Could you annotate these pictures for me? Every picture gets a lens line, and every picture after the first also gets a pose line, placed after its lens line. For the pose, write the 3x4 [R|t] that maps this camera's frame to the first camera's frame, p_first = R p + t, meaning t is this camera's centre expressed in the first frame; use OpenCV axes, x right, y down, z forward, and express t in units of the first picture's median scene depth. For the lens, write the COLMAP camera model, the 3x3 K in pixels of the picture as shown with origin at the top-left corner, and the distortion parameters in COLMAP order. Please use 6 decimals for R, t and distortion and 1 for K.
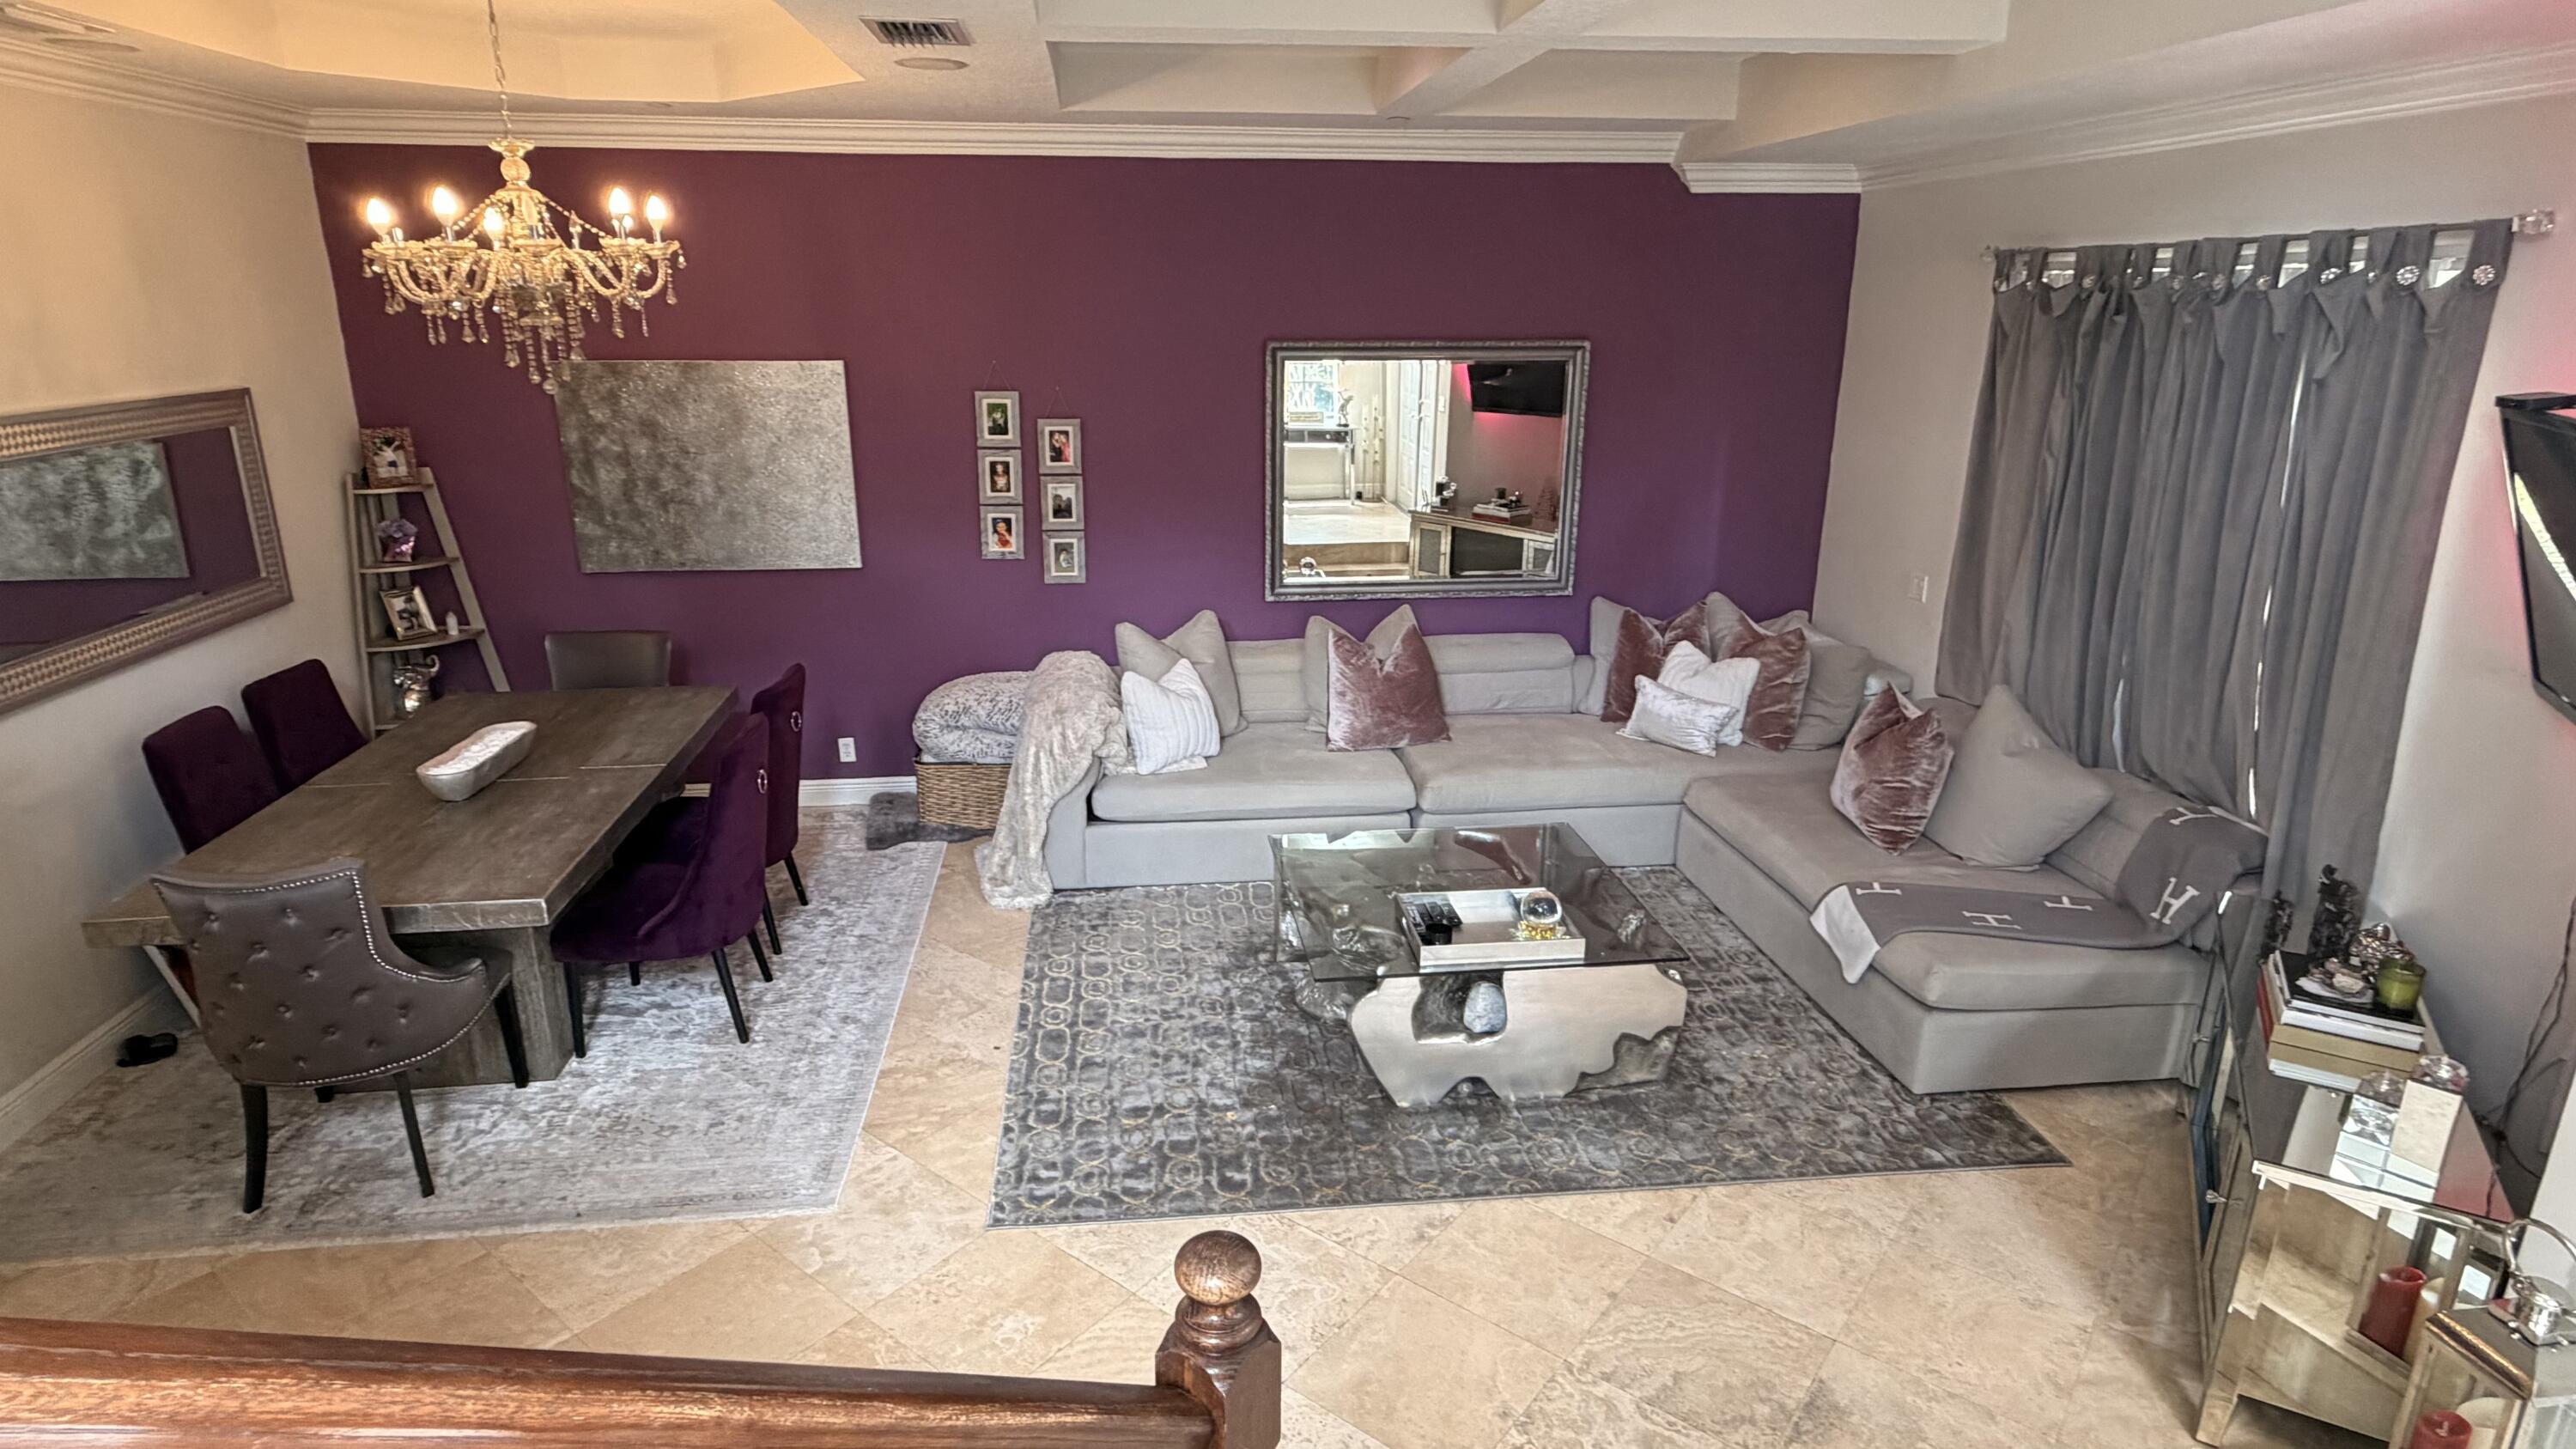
lens RADIAL K [[1373.3, 0, 1271.9], [0, 1373.3, 715.5], [0, 0, 1]] dist [-0.002179, -0.001625]
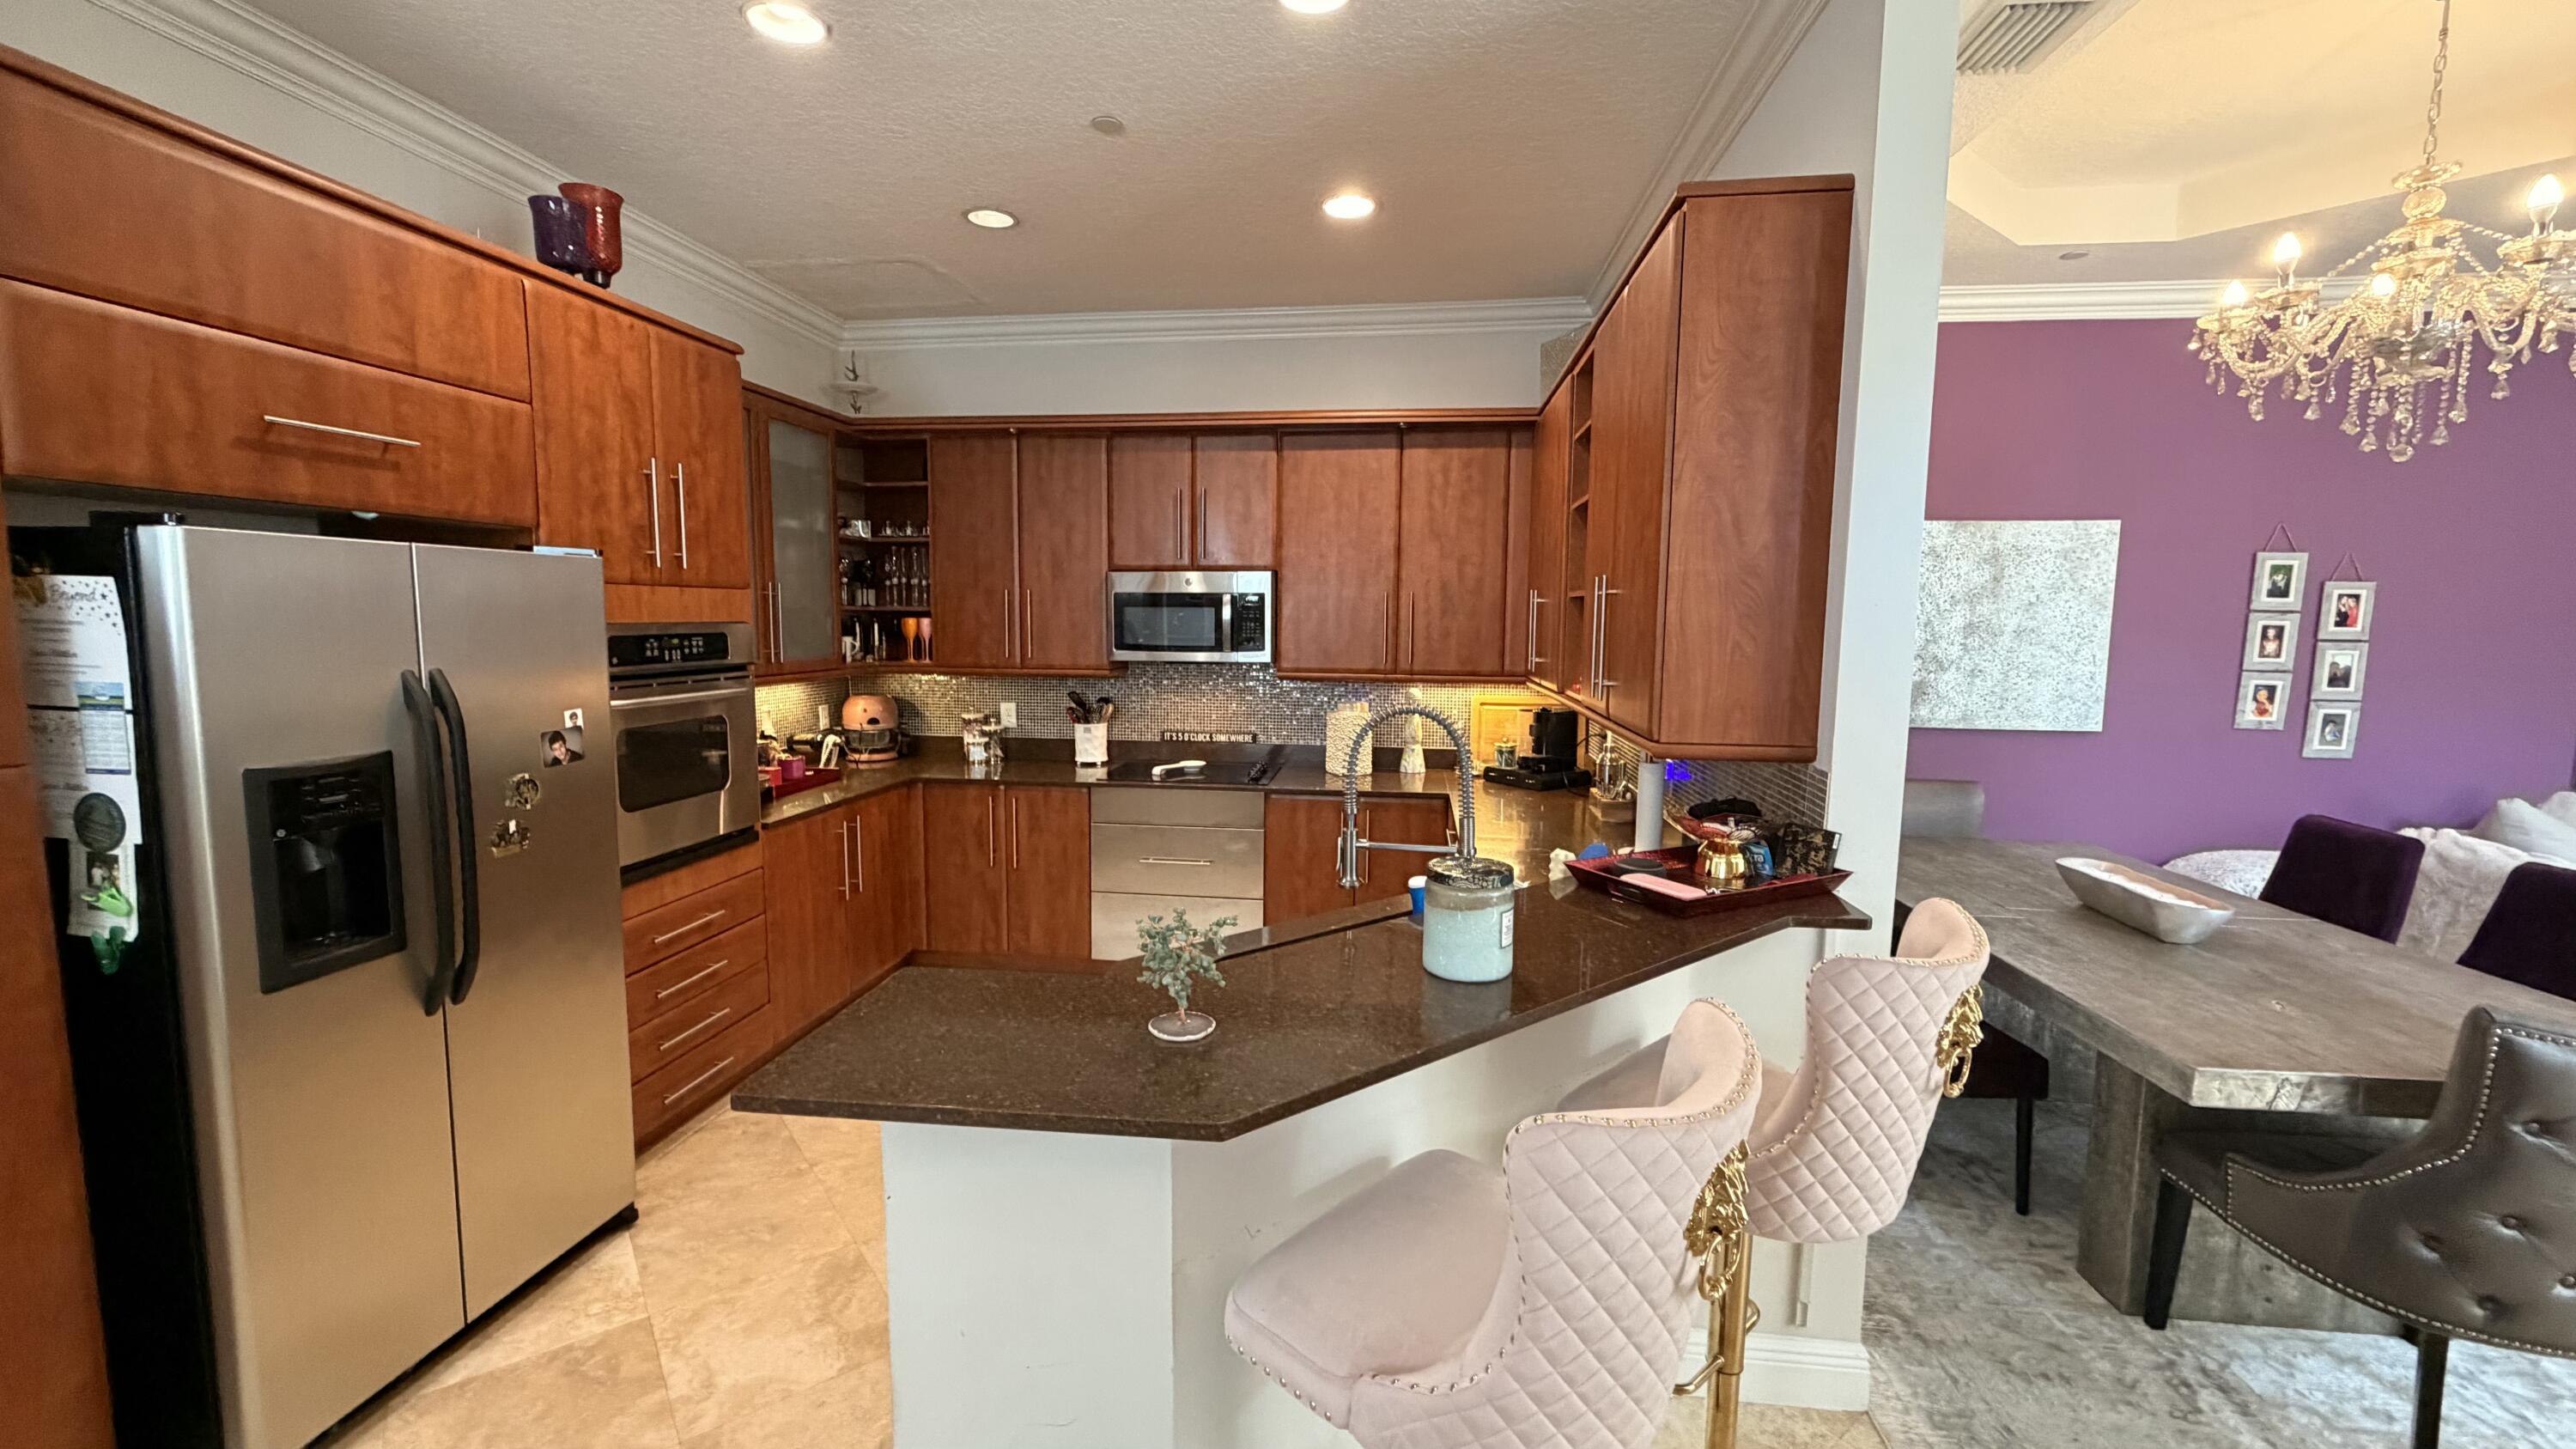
lens RADIAL K [[1022.4, 0, 1267.7], [0, 1022.4, 723.5], [0, 0, 1]] dist [-0.000572, 0.000641]
pose [[0.971338, 0.032309, -0.235497, -0.733988], [-0.074959, 0.981804, -0.174478, 0.058936], [0.225574, 0.187129, 0.956085, 0.189041]]
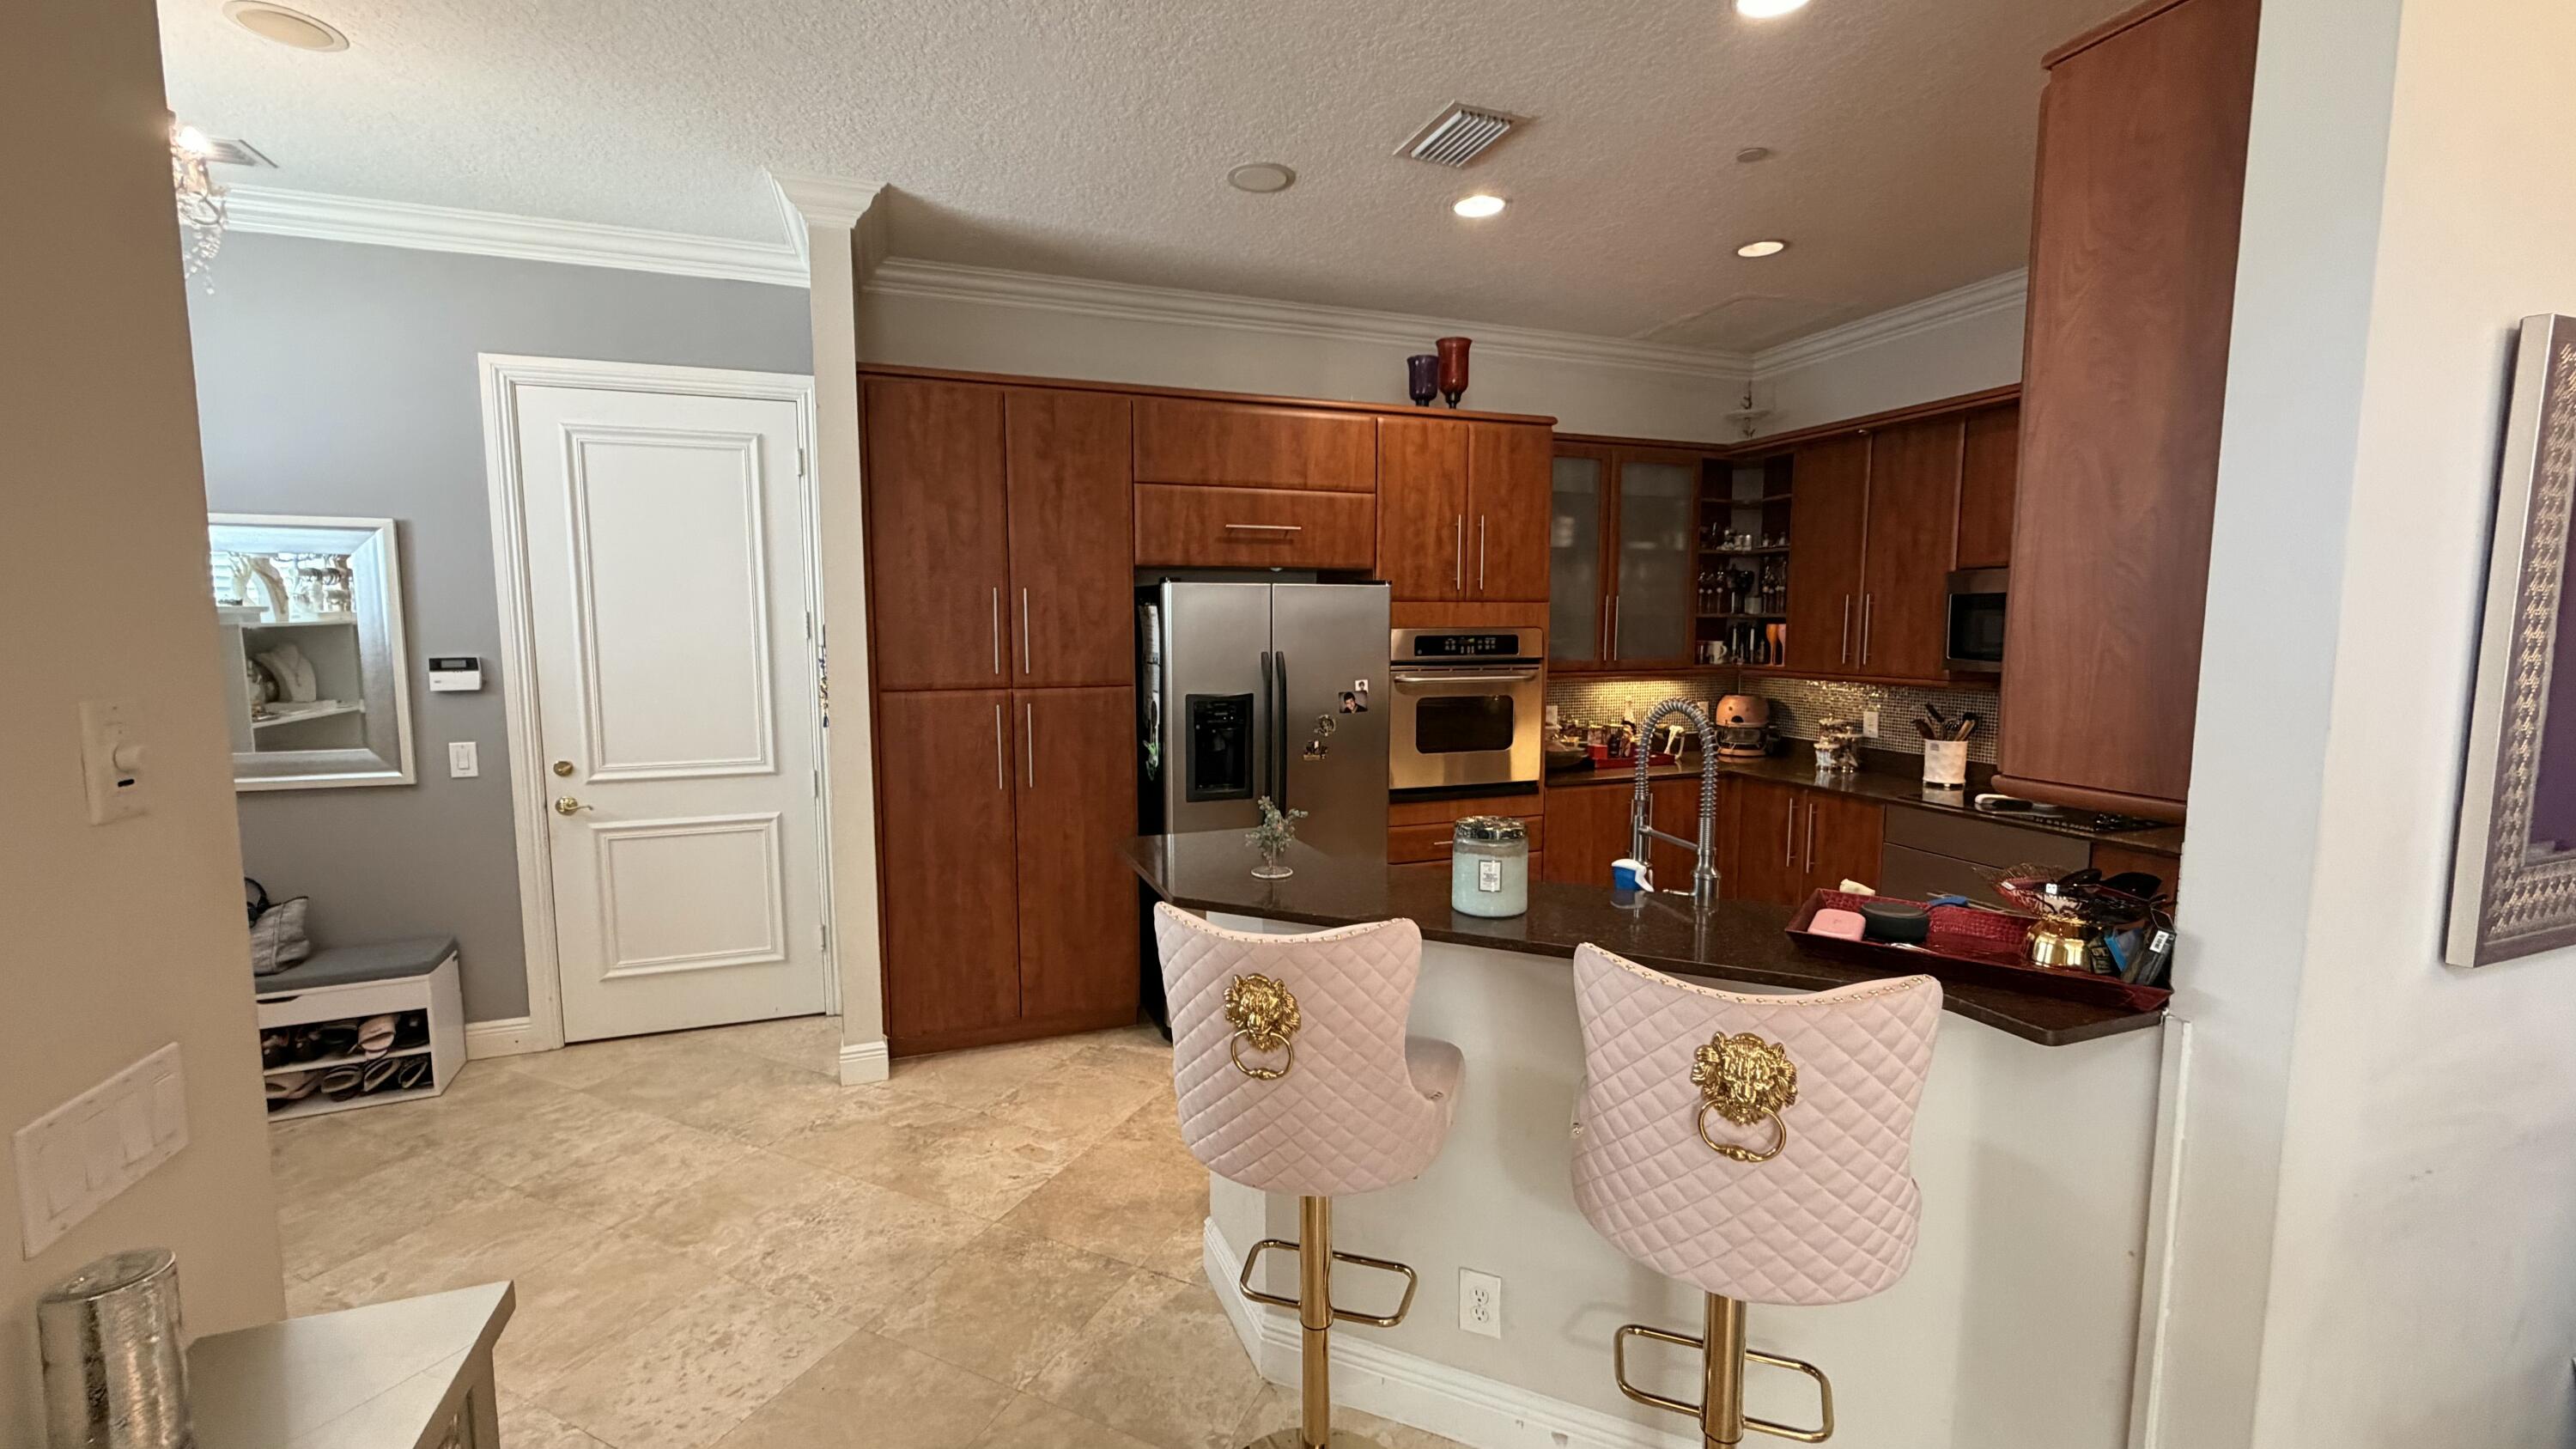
lens RADIAL K [[1022.4, 0, 1282.0], [0, 1022.4, 720.9], [0, 0, 1]] dist [-0.000572, 0.000641]
pose [[0.237391, 0.093950, -0.966860, -0.460706], [-0.275832, 0.960864, 0.025643, 0.025086], [0.931430, 0.260604, 0.254015, 0.308182]]
